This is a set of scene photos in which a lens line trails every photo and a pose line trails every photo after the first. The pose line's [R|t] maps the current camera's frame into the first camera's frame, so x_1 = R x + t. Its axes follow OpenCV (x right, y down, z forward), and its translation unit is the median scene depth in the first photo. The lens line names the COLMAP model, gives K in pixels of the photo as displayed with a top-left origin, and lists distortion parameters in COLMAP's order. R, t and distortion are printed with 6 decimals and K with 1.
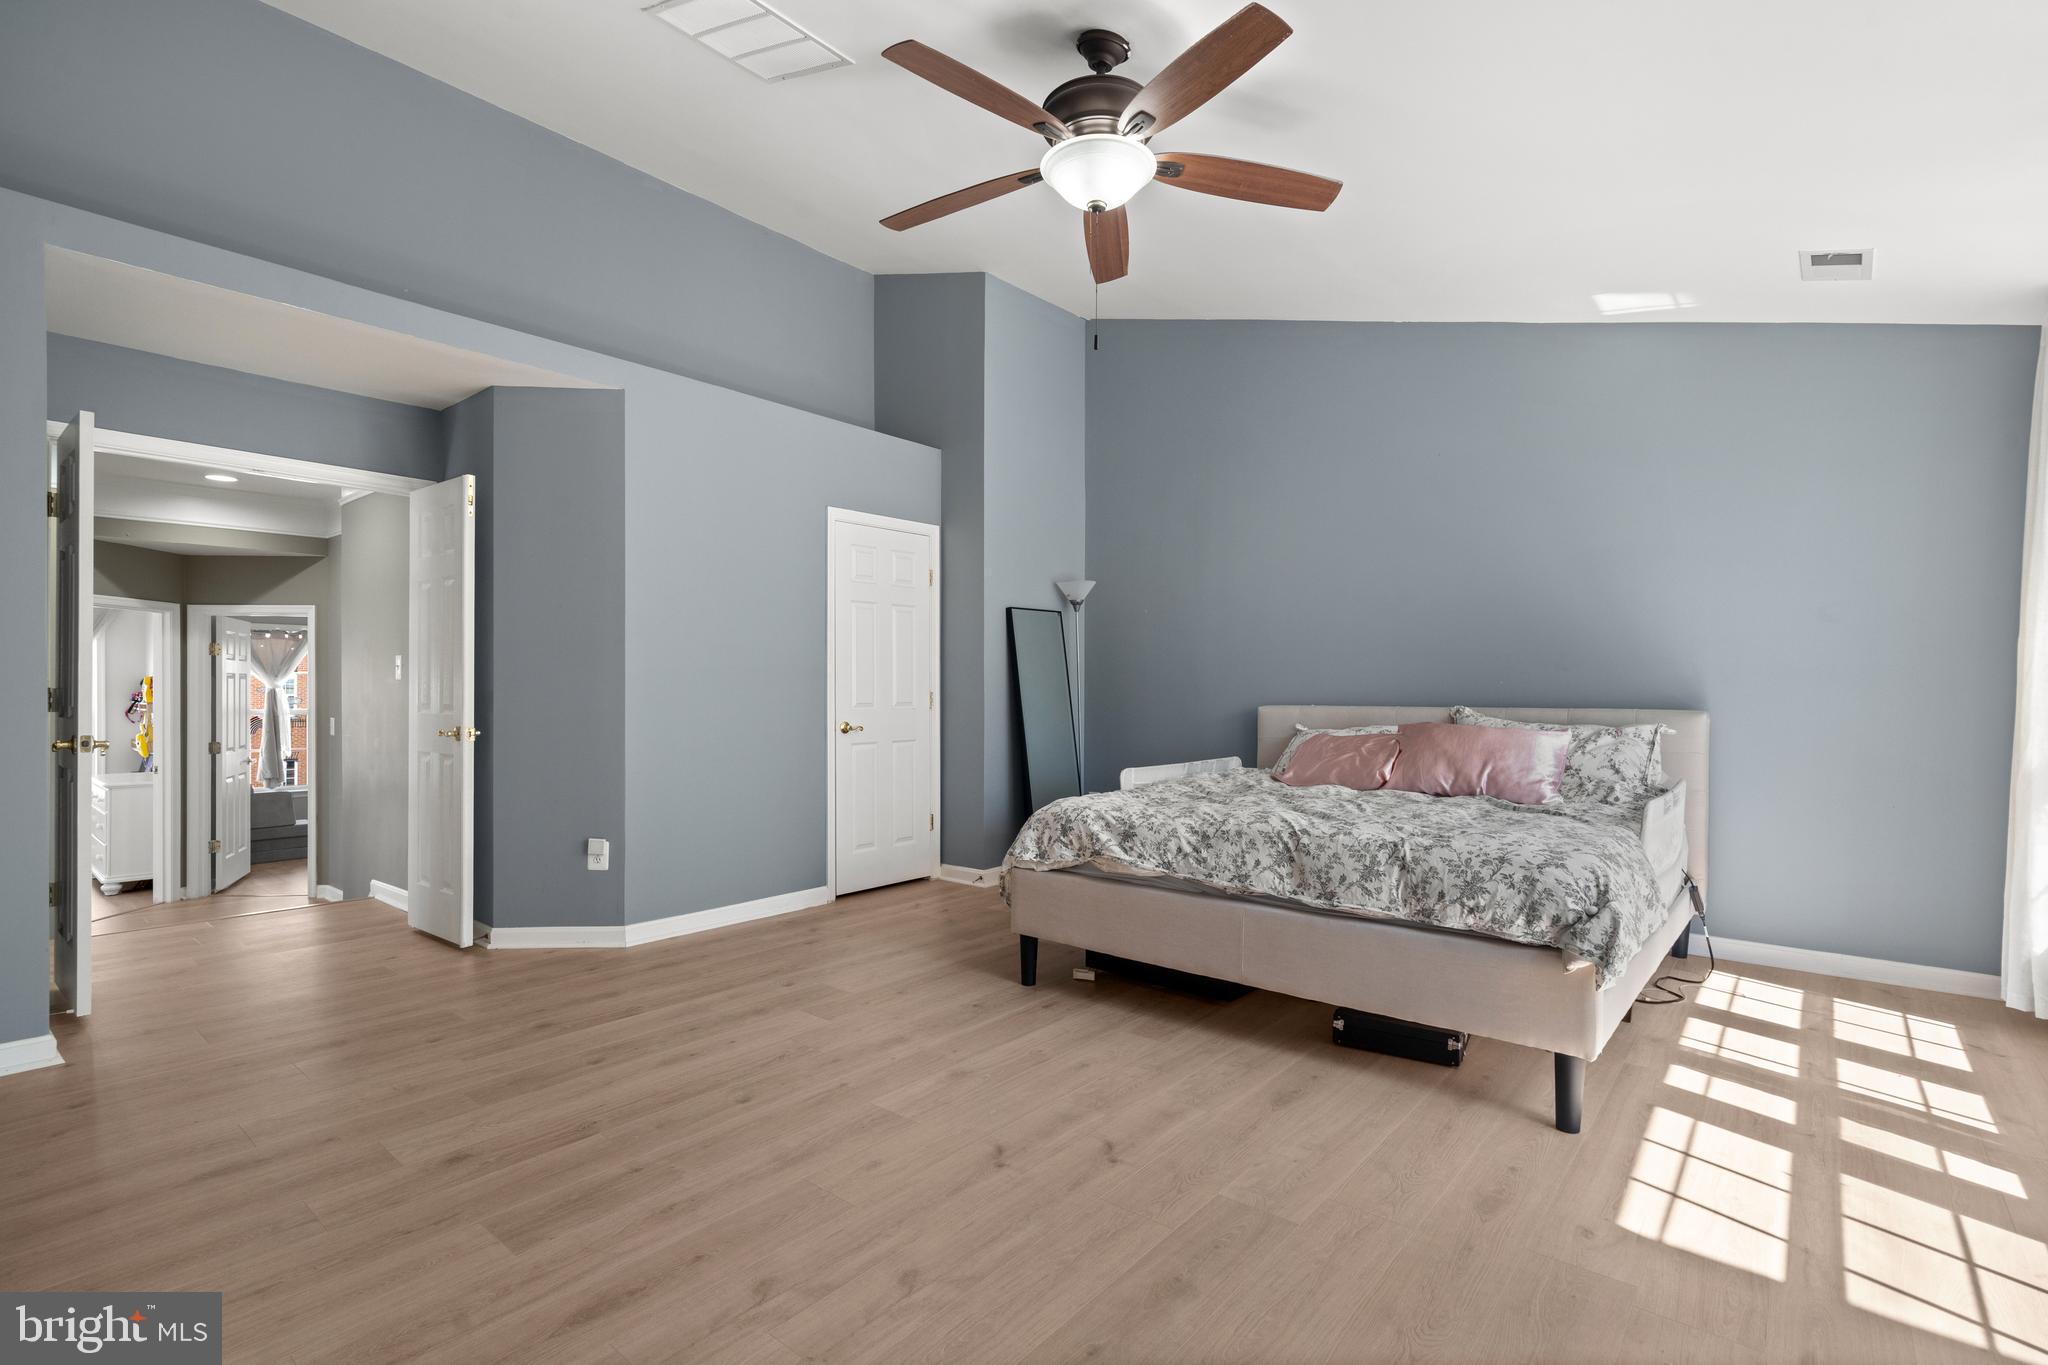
lens RADIAL K [[944.1, 0, 1024.0], [0, 944.1, 682.5], [0, 0, 1]] dist [0.000358, -0.000220]
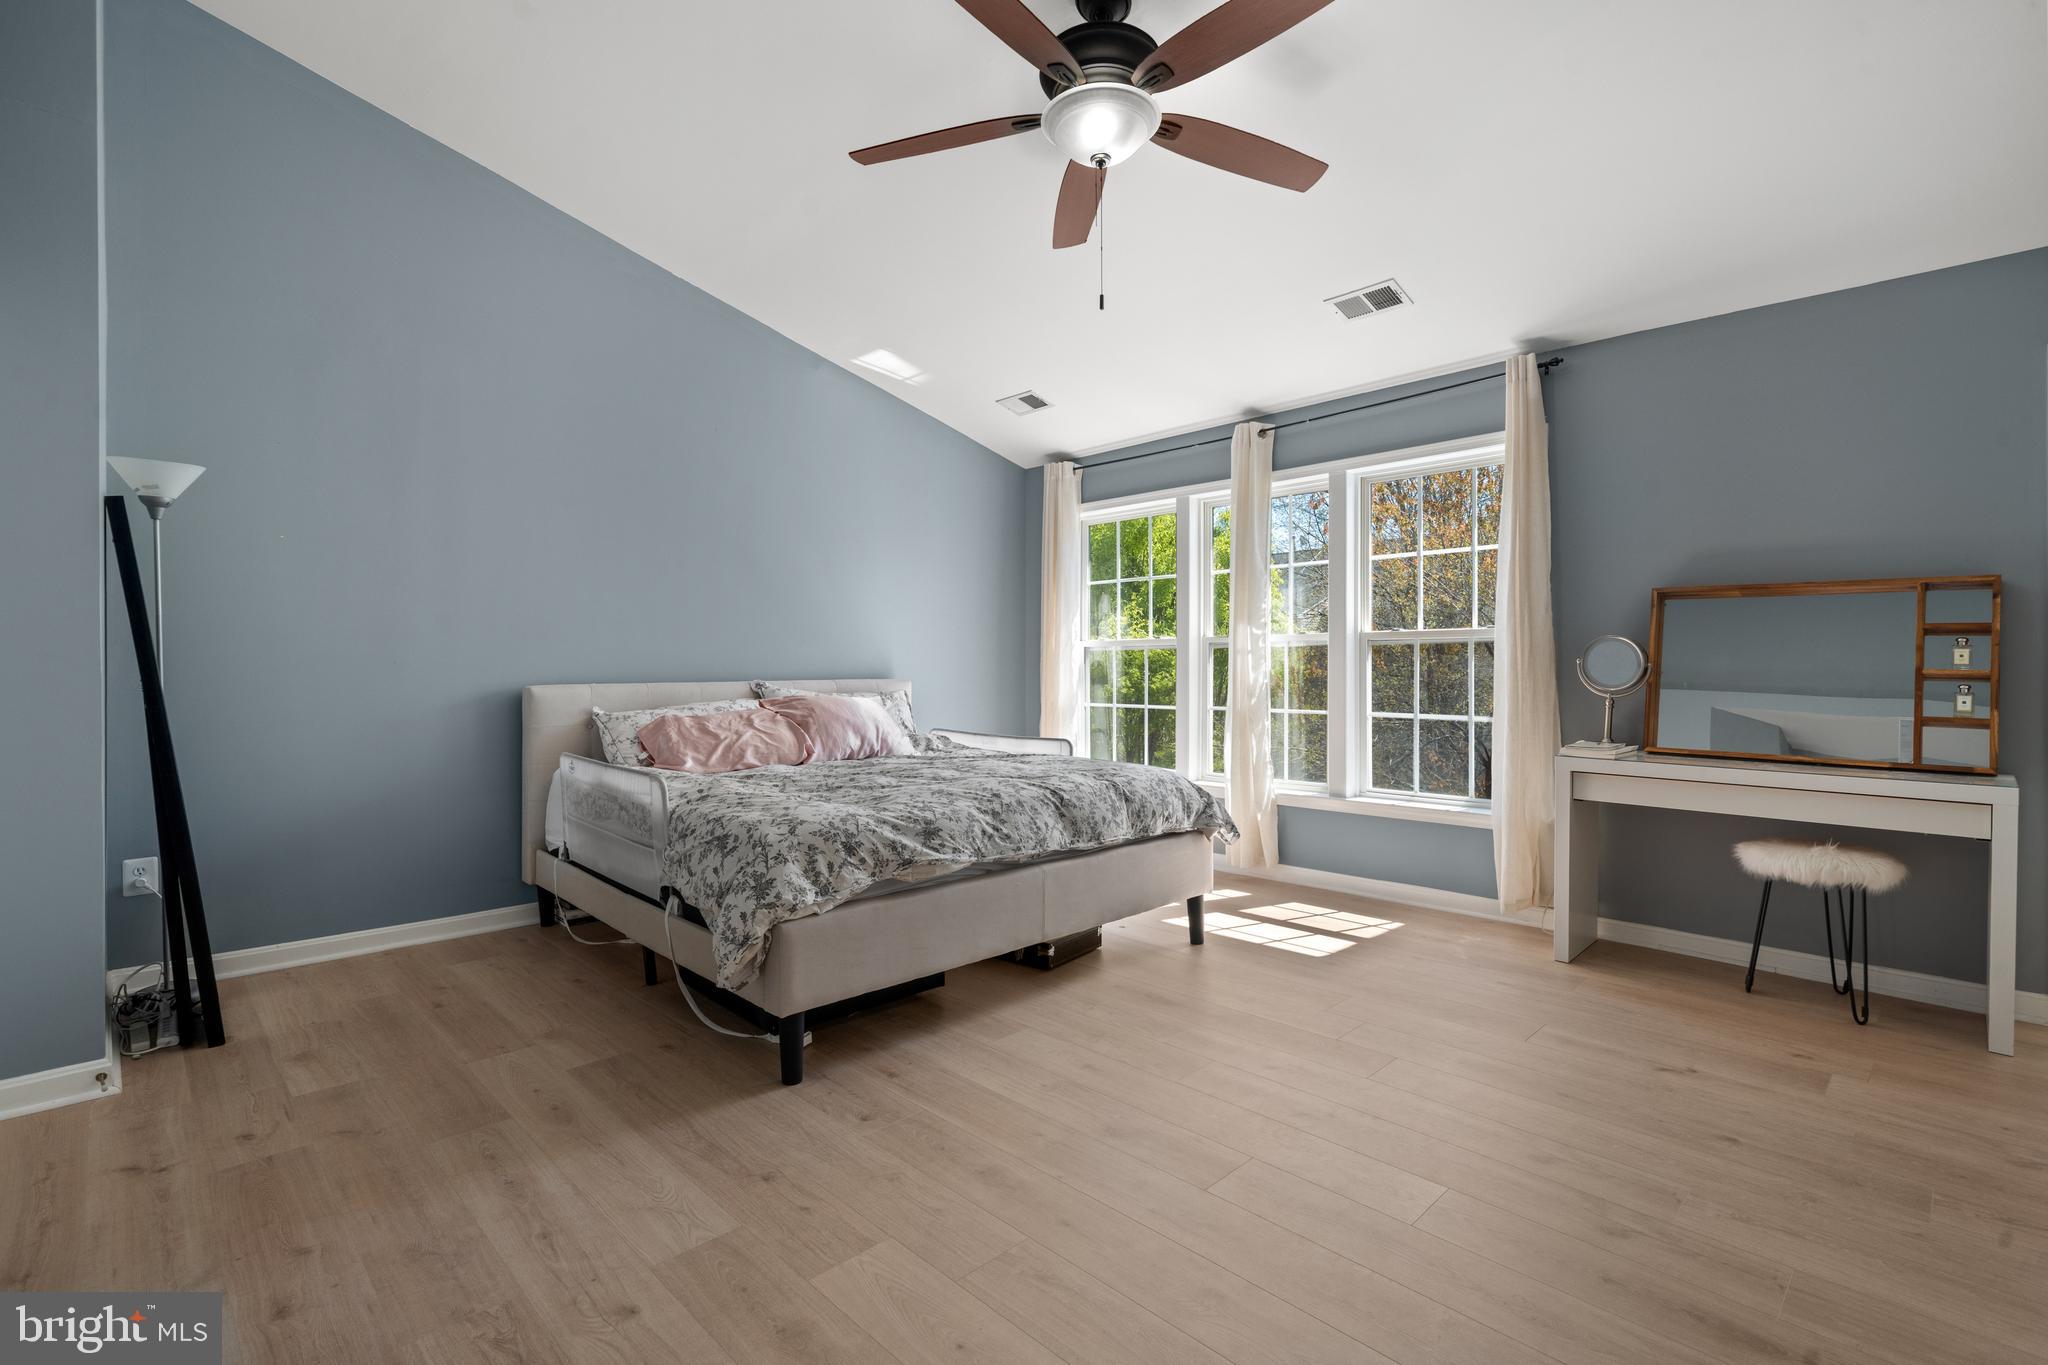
lens RADIAL K [[927.7, 0, 1030.6], [0, 927.7, 657.9], [0, 0, 1]] dist [0.002040, 0.000282]
pose [[0.104608, 0.003519, 0.994507, -0.805576], [-0.008248, 0.999962, -0.002671, 0.002962], [-0.994479, -0.007923, 0.104633, 0.904221]]
